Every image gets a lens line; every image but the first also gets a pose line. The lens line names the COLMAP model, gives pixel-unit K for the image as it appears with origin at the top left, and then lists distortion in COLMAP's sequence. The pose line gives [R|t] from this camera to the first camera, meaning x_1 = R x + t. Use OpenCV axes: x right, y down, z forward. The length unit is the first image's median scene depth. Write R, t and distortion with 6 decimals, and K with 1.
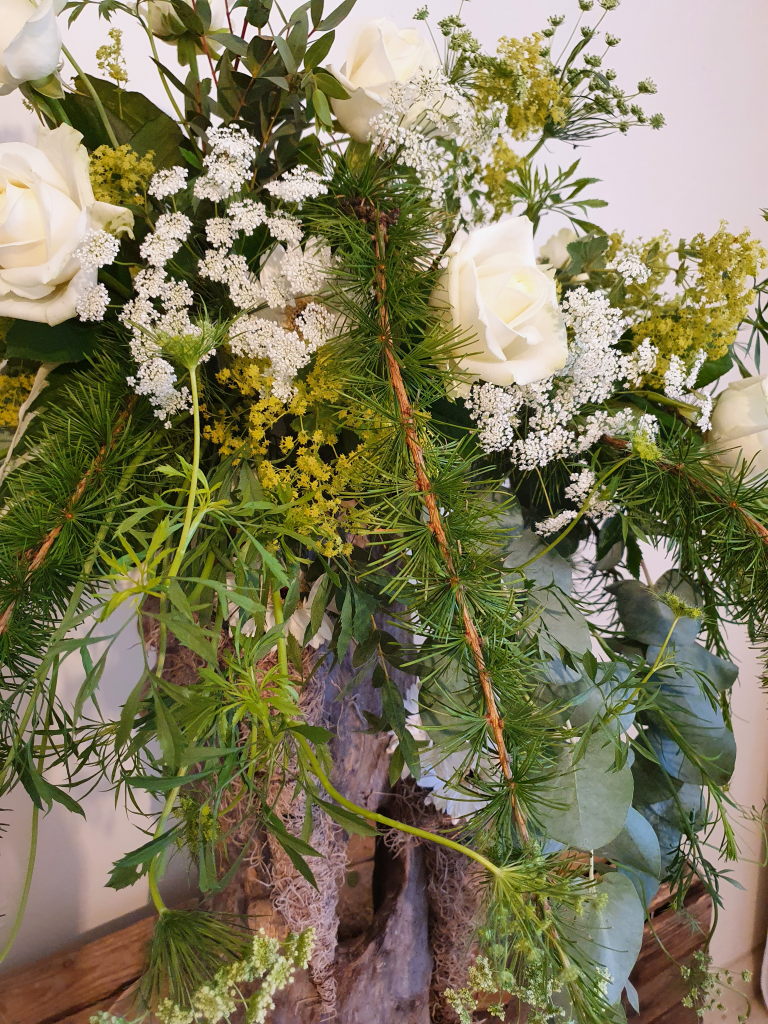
lens RADIAL K [[853.7, 0, 372.8], [0, 853.7, 512.2], [0, 0, 1]] dist [0.018613, -0.001988]
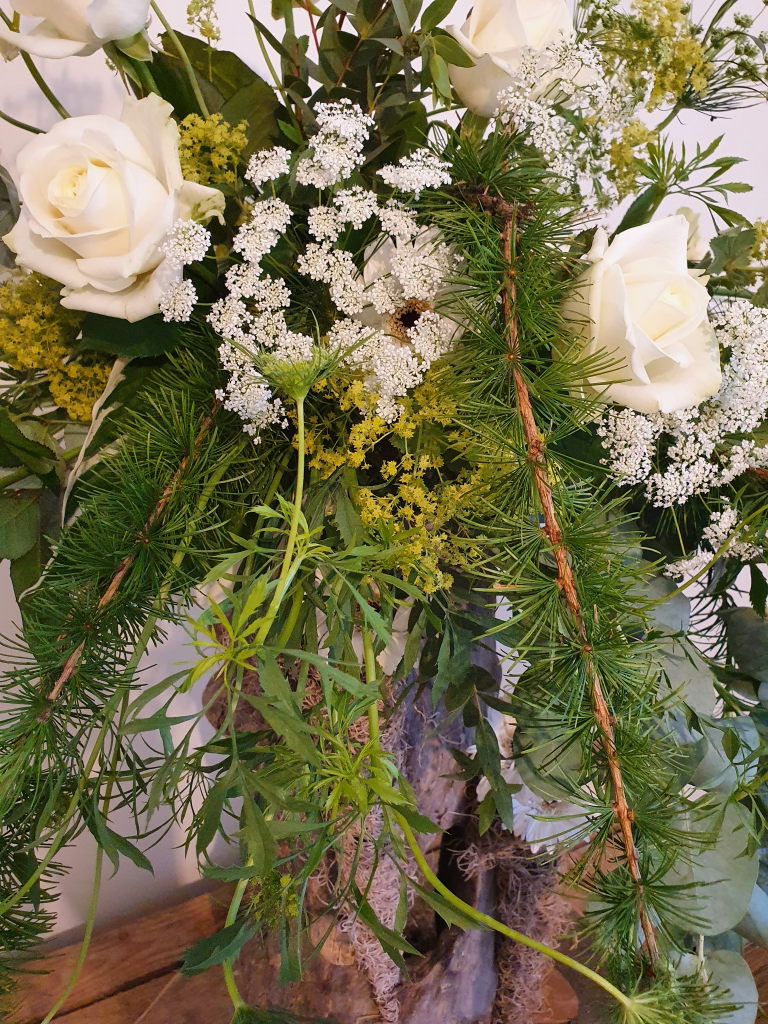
lens RADIAL K [[855.7, 0, 384.0], [0, 855.7, 512.0], [0, 0, 1]] dist [0.050134, -0.046829]
pose [[0.997470, 0.044638, -0.055326, -0.052850], [-0.042065, 0.998016, 0.046838, -0.073247], [0.057307, -0.044392, 0.997369, 0.106737]]
